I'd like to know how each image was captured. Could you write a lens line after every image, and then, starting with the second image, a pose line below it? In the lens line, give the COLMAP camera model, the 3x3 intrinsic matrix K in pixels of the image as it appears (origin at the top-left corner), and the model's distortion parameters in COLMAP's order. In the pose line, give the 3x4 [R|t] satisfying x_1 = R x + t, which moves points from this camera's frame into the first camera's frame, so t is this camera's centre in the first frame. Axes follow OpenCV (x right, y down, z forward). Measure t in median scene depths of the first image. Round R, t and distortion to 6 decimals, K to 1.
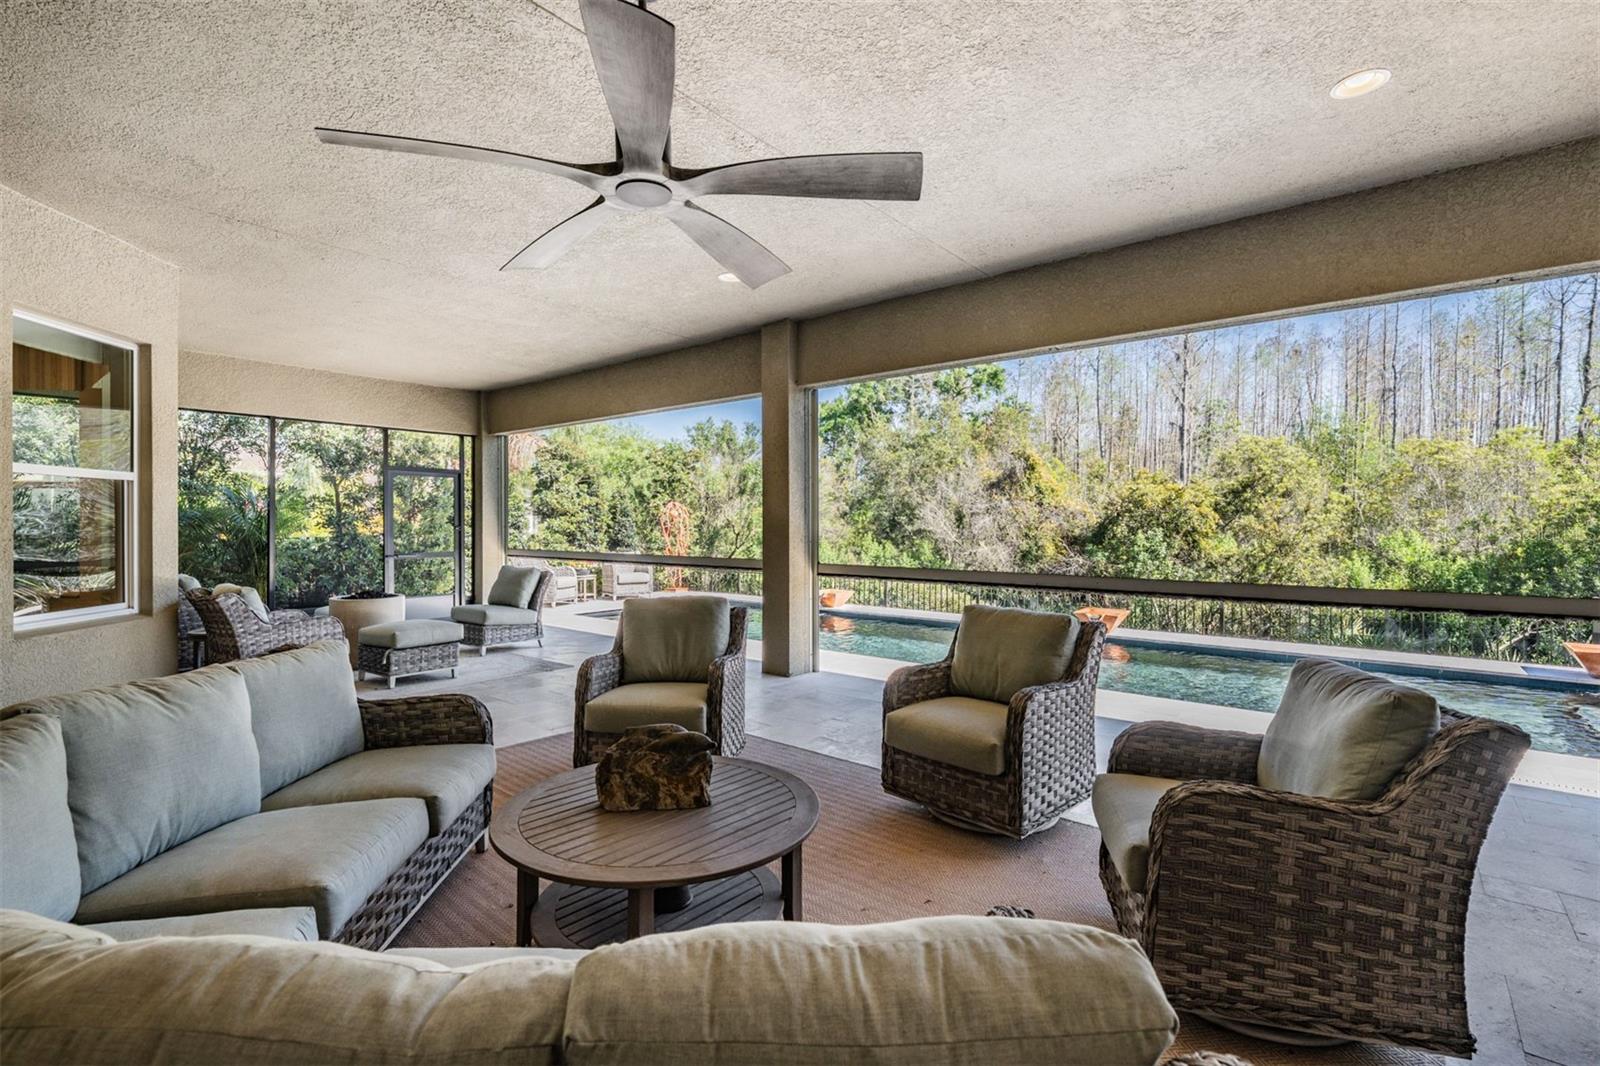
lens RADIAL K [[722.4, 0, 800.5], [0, 722.4, 529.0], [0, 0, 1]] dist [0.000009, -0.000632]
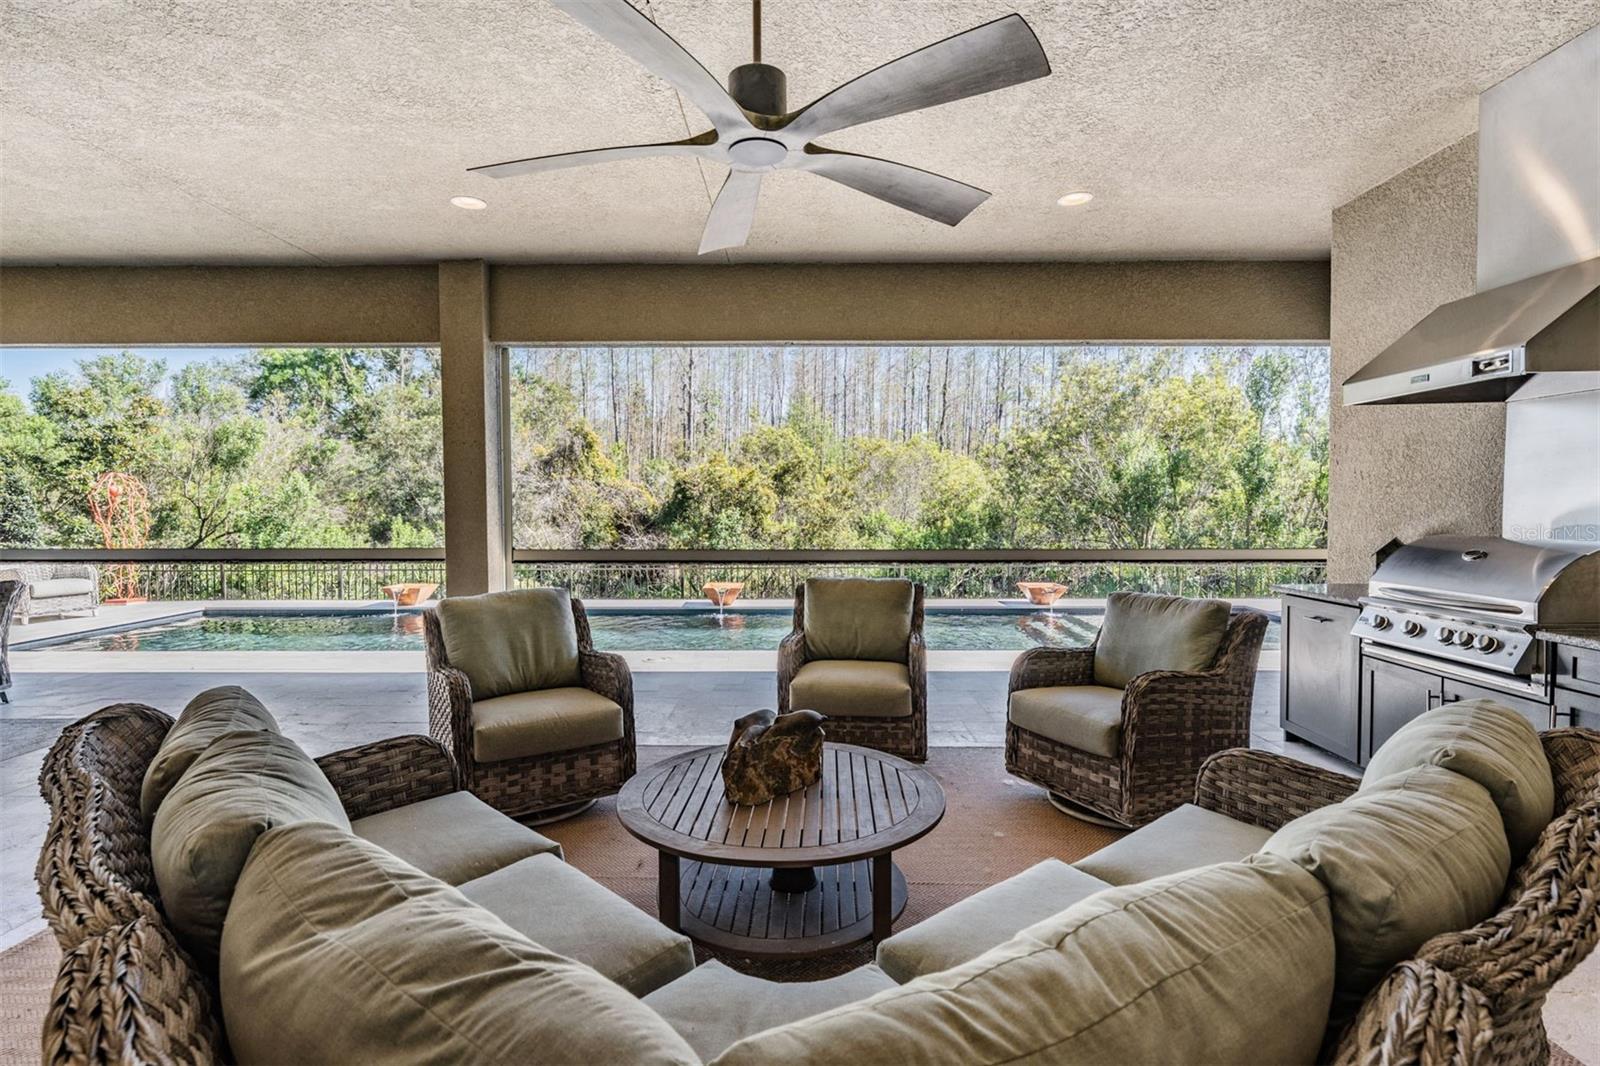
lens RADIAL K [[767.8, 0, 800.0], [0, 767.8, 533.0], [0, 0, 1]] dist [0.001593, -0.000523]
pose [[0.774200, -0.026613, 0.632381, -0.321368], [0.007253, 0.999423, 0.033180, -0.000555], [-0.632899, -0.021101, 0.773947, 0.070678]]
